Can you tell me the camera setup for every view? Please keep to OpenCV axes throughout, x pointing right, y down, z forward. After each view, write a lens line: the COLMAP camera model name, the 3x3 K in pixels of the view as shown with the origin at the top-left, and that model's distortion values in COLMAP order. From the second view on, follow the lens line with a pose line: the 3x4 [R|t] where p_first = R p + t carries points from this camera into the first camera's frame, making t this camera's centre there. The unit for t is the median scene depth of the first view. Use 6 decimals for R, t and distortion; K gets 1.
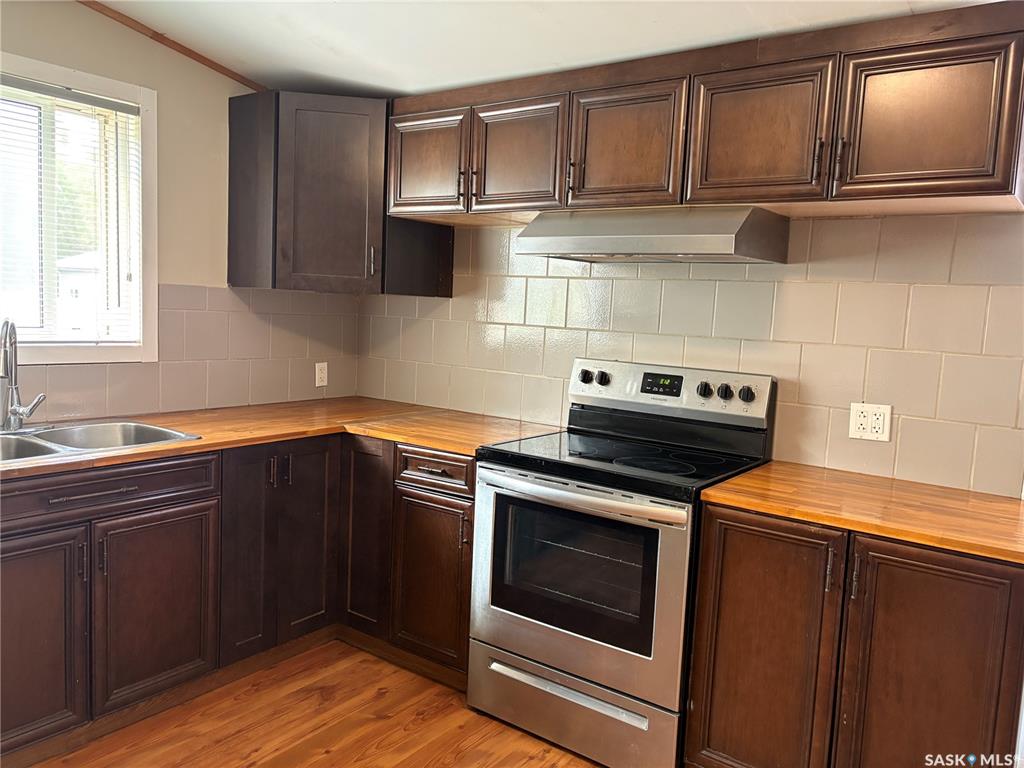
lens RADIAL K [[772.2, 0, 514.2], [0, 772.2, 380.5], [0, 0, 1]] dist [0.060197, -0.063000]
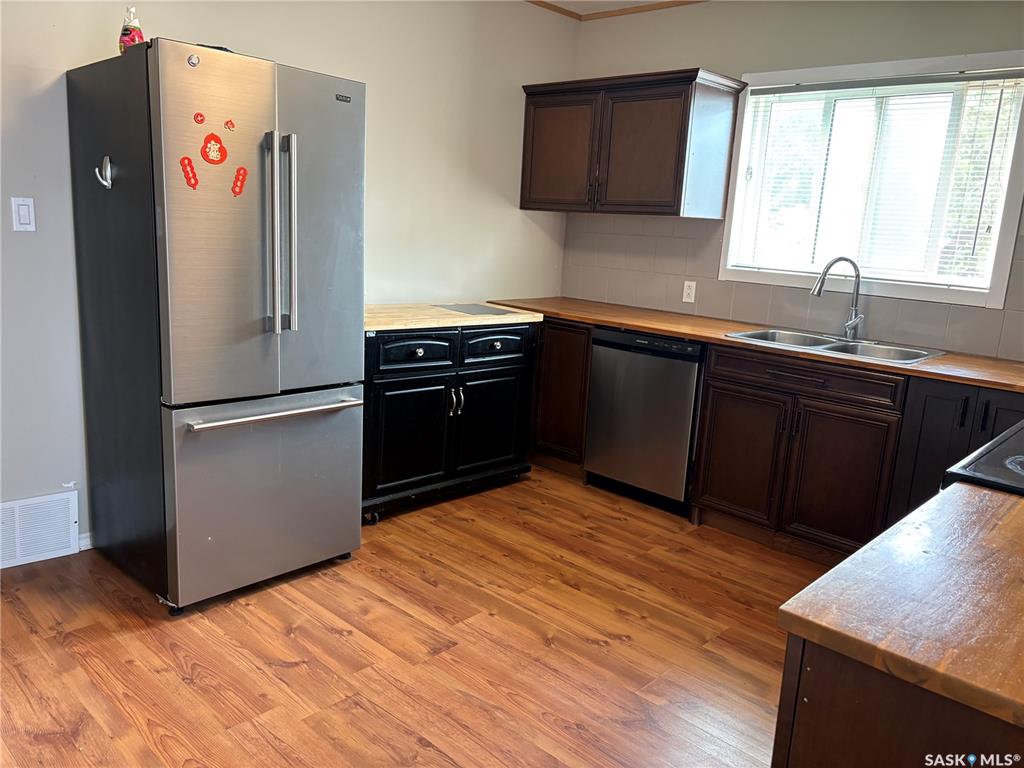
lens RADIAL K [[772.2, 0, 521.3], [0, 772.2, 377.8], [0, 0, 1]] dist [0.060197, -0.063000]
pose [[-0.124627, 0.139656, -0.982326, 0.719663], [-0.158452, 0.974537, 0.158652, 0.001609], [0.979470, 0.175424, -0.099324, 0.504489]]
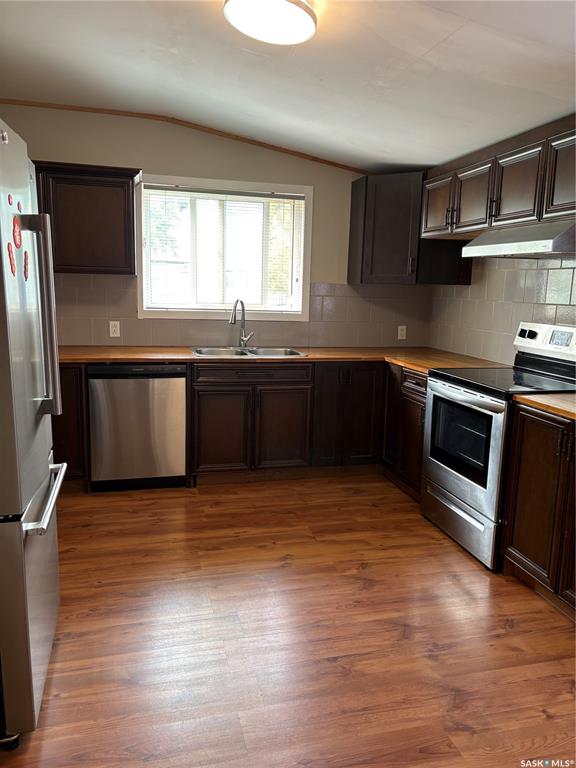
lens RADIAL K [[579.1, 0, 282.7], [0, 579.1, 377.7], [0, 0, 1]] dist [0.060197, -0.063000]
pose [[0.766474, 0.073536, -0.638052, 0.490703], [-0.051389, 0.997261, 0.053203, 0.047865], [0.640217, -0.007990, 0.768153, -0.217432]]
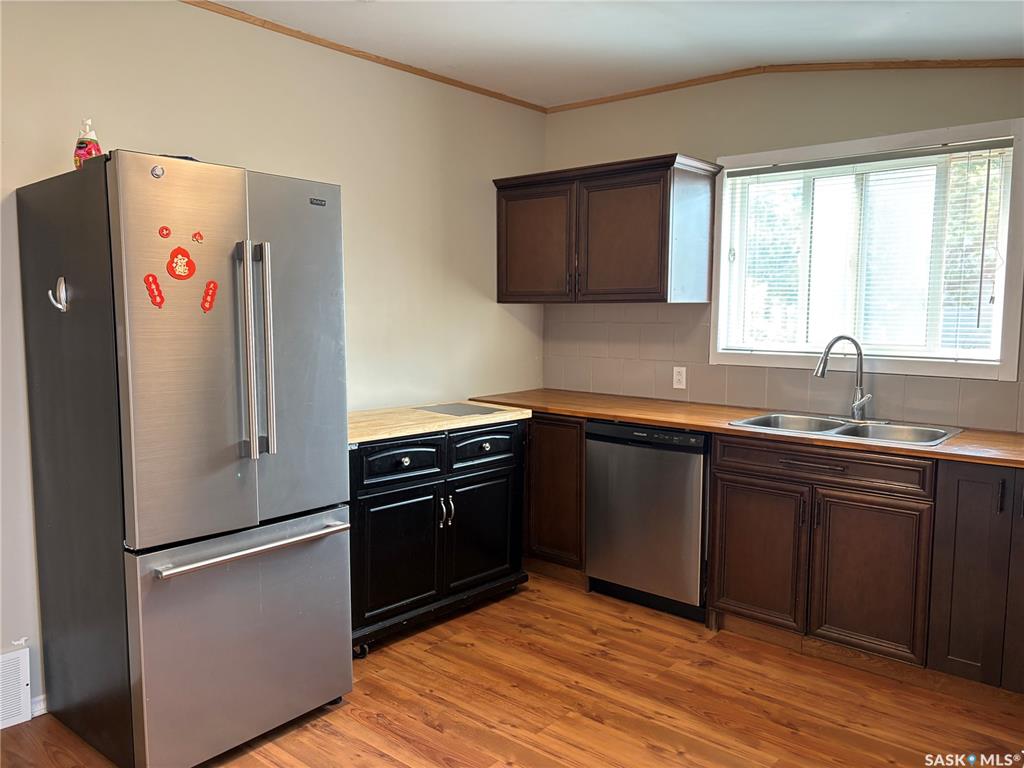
lens RADIAL K [[772.2, 0, 510.6], [0, 772.2, 384.3], [0, 0, 1]] dist [0.060197, -0.063000]
pose [[-0.084796, 0.047871, -0.995248, 0.644922], [-0.102143, 0.993165, 0.056473, -0.010979], [0.991149, 0.106447, -0.079326, 0.450061]]
